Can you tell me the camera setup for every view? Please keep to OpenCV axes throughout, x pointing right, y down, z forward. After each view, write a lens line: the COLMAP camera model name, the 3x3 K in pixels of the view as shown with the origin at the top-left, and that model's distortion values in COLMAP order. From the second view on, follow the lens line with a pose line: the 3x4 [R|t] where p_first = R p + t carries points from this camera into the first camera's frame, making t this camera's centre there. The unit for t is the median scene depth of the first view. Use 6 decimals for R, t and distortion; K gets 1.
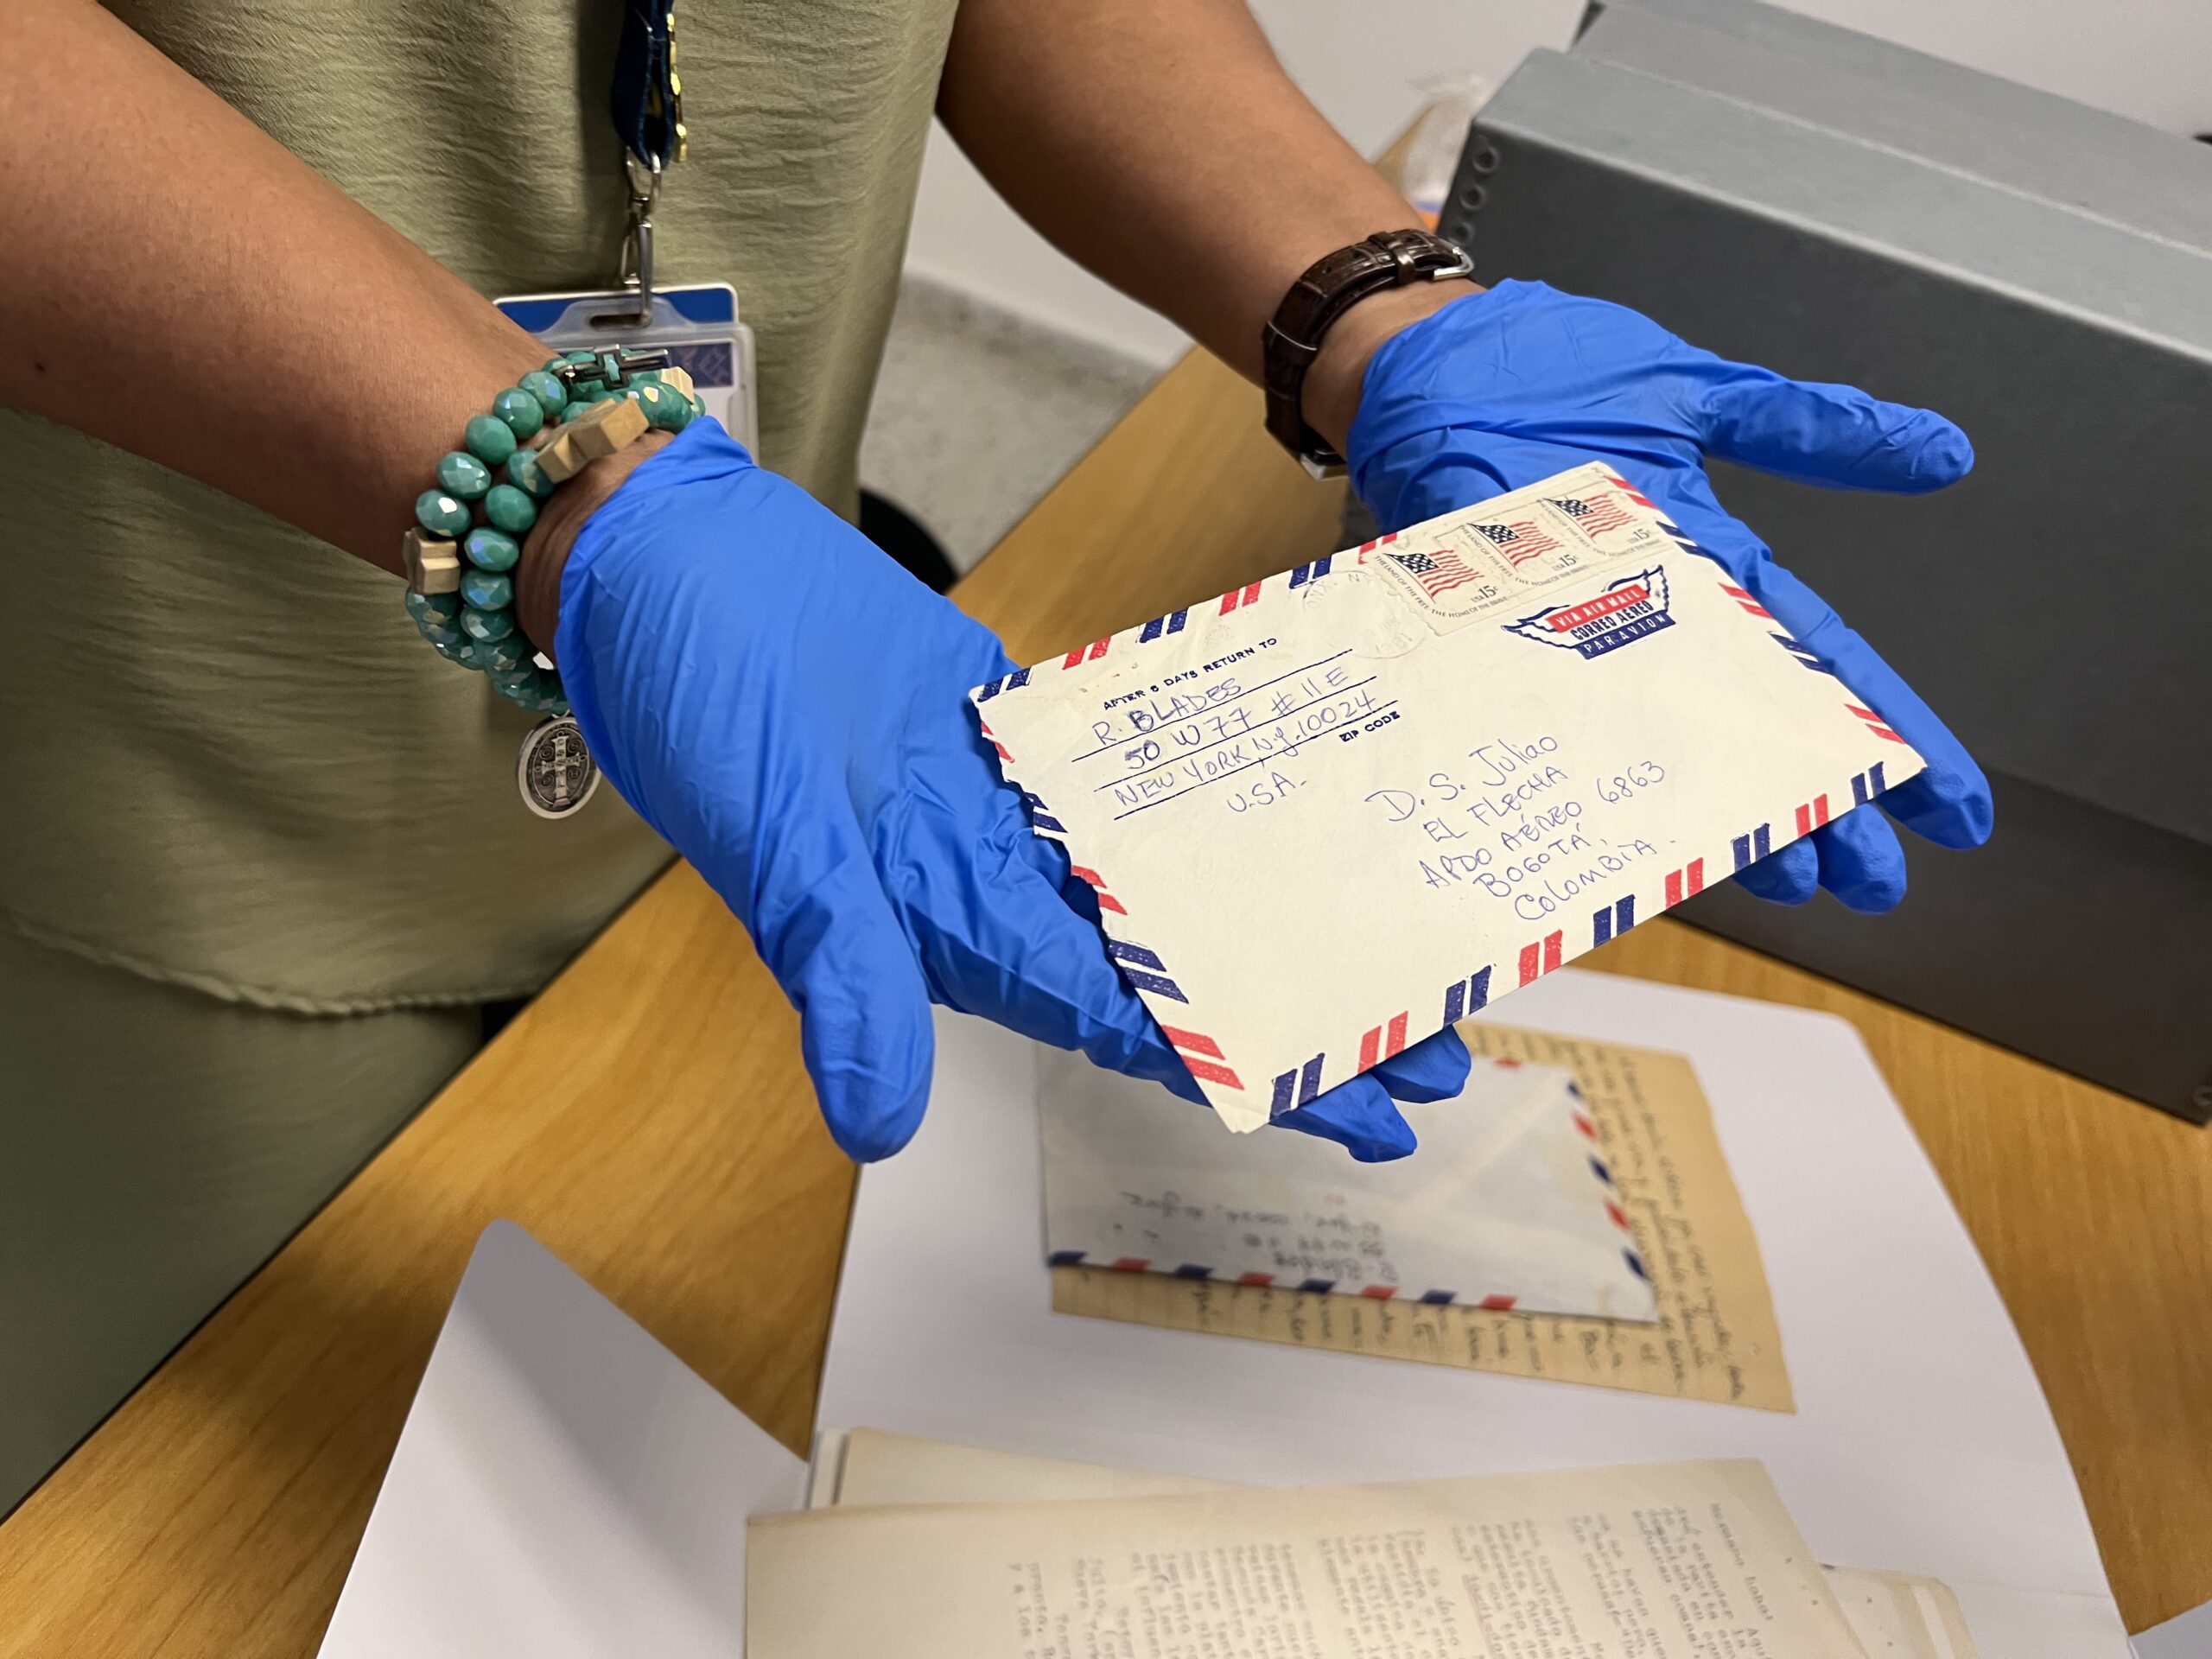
lens RADIAL K [[1689.6, 0, 1104.5], [0, 1689.6, 813.9], [0, 0, 1]] dist [0.037879, -0.045675]
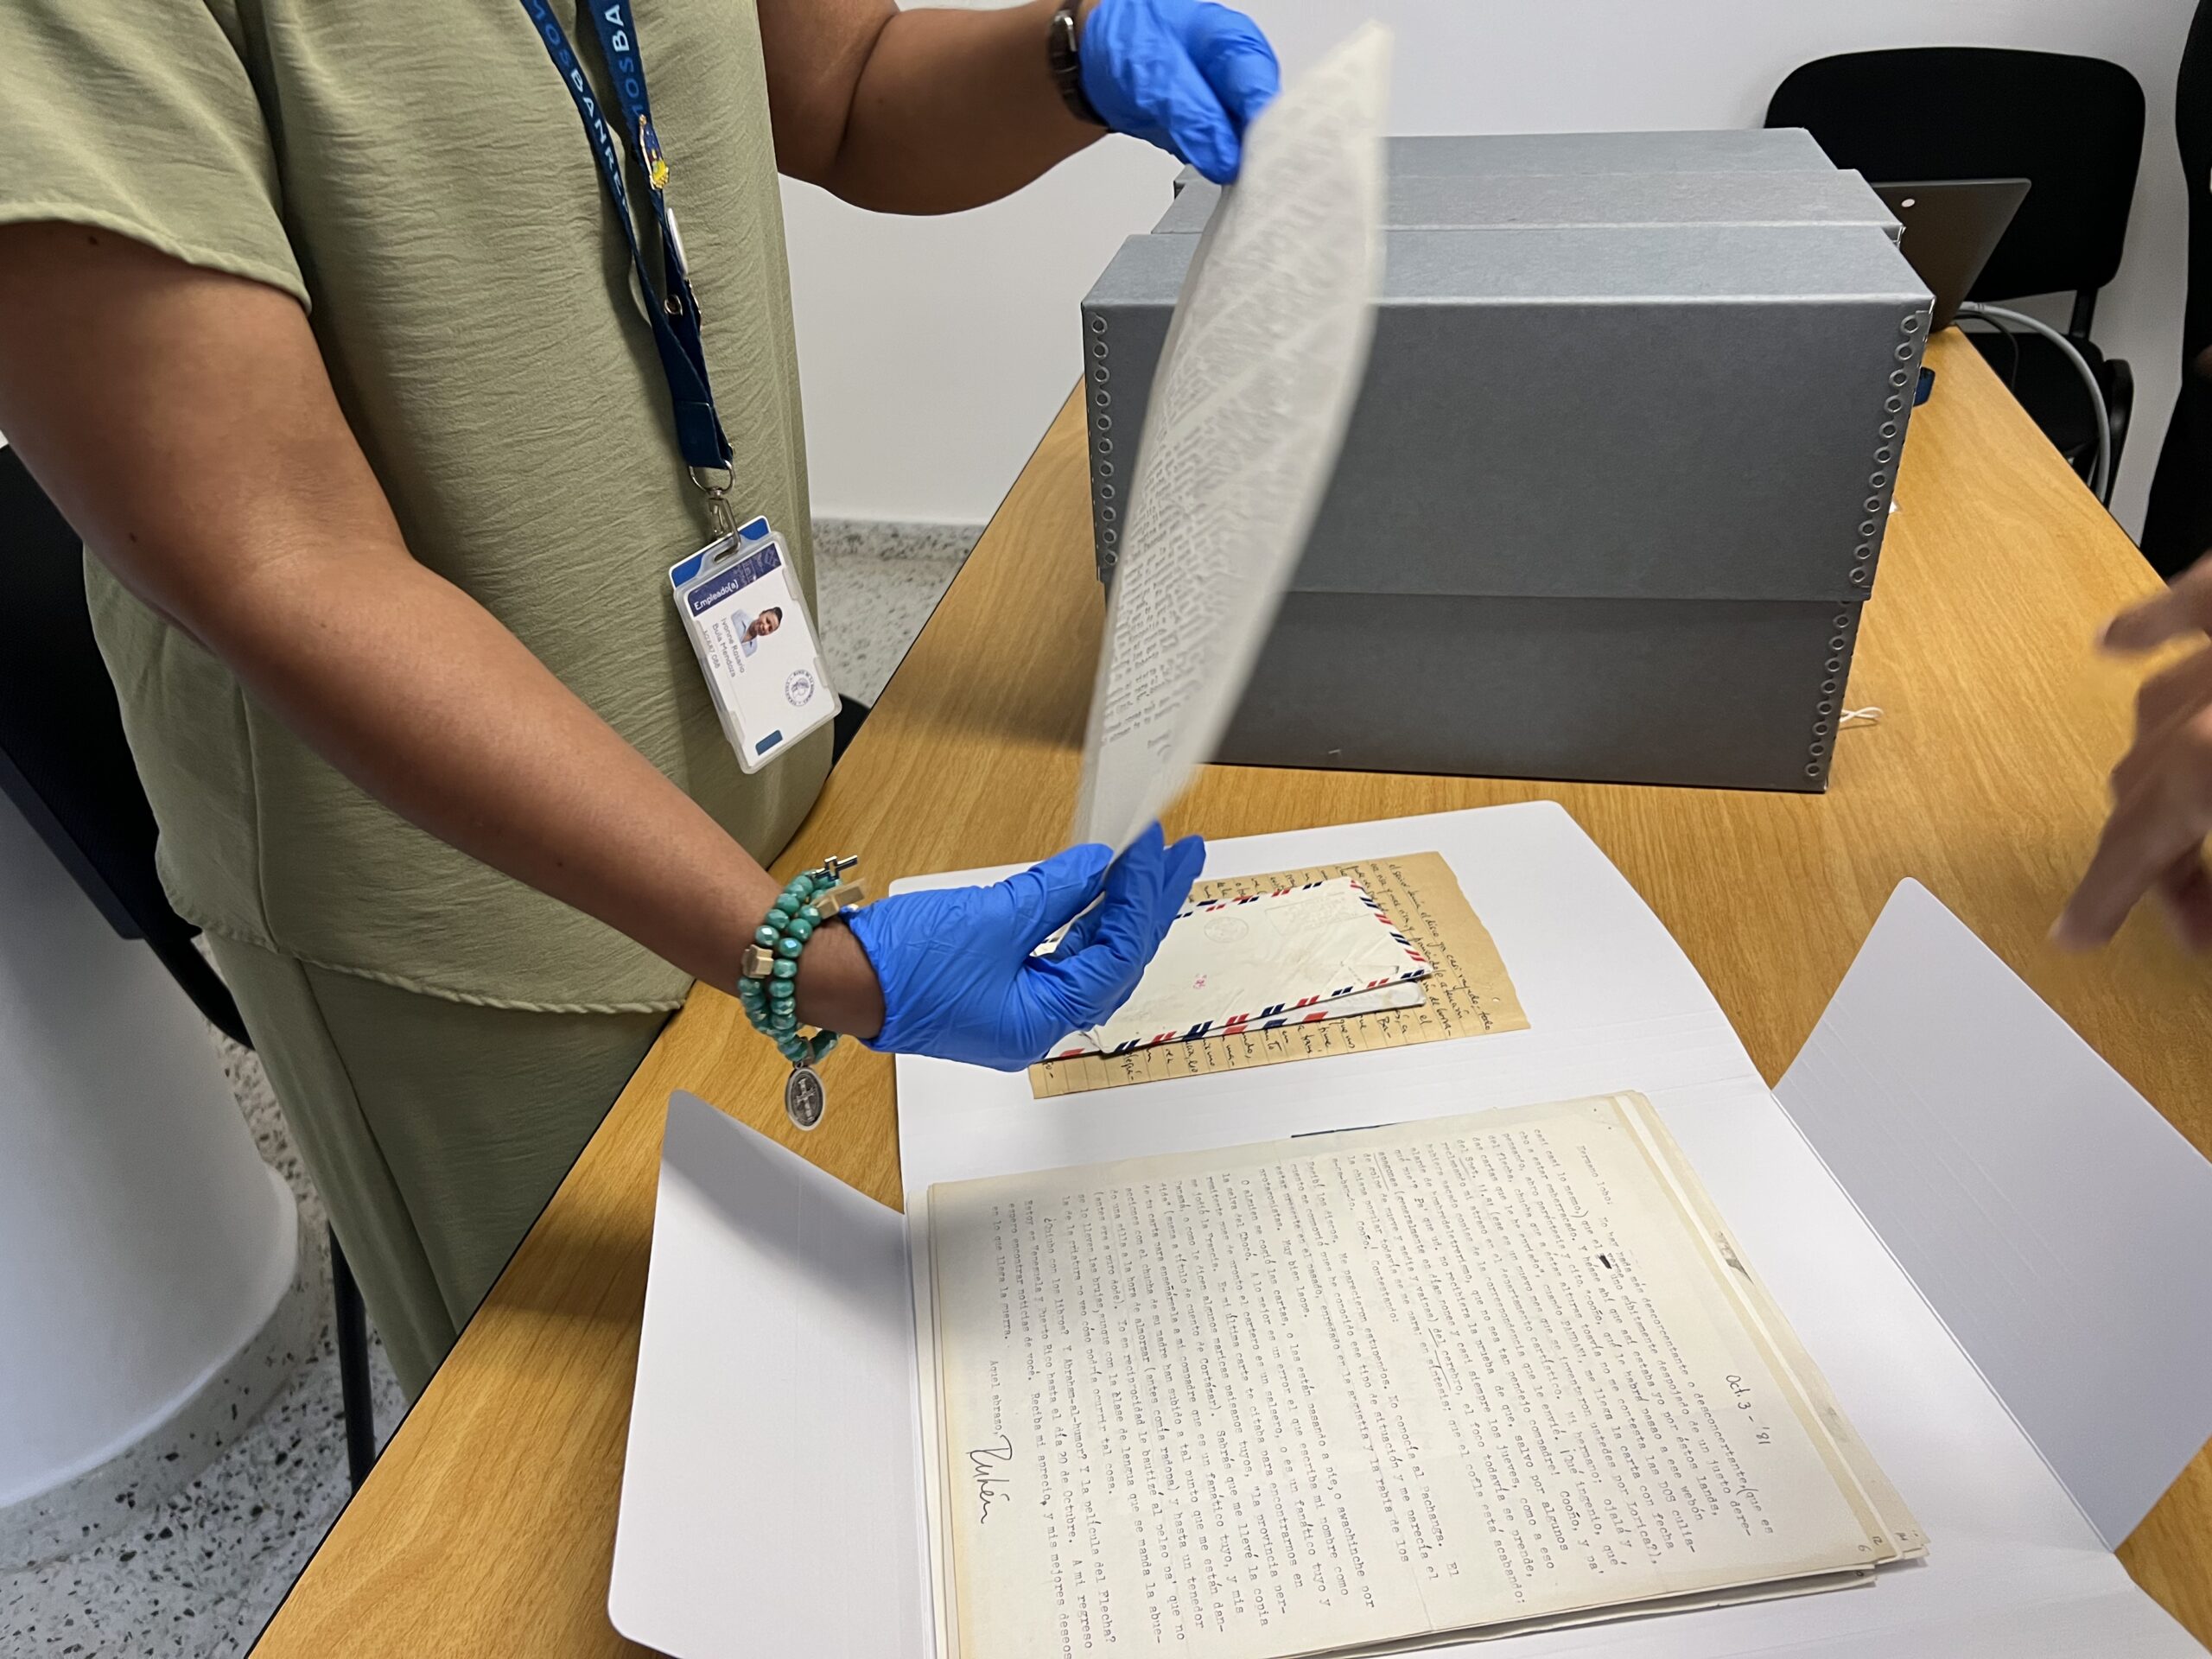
lens RADIAL K [[1689.6, 0, 1066.4], [0, 1689.6, 789.4], [0, 0, 1]] dist [0.037879, -0.045675]
pose [[0.952142, -0.305318, -0.014346, 0.089170], [0.301808, 0.946545, -0.113859, 0.175438], [0.048343, 0.104080, 0.993393, -0.472109]]
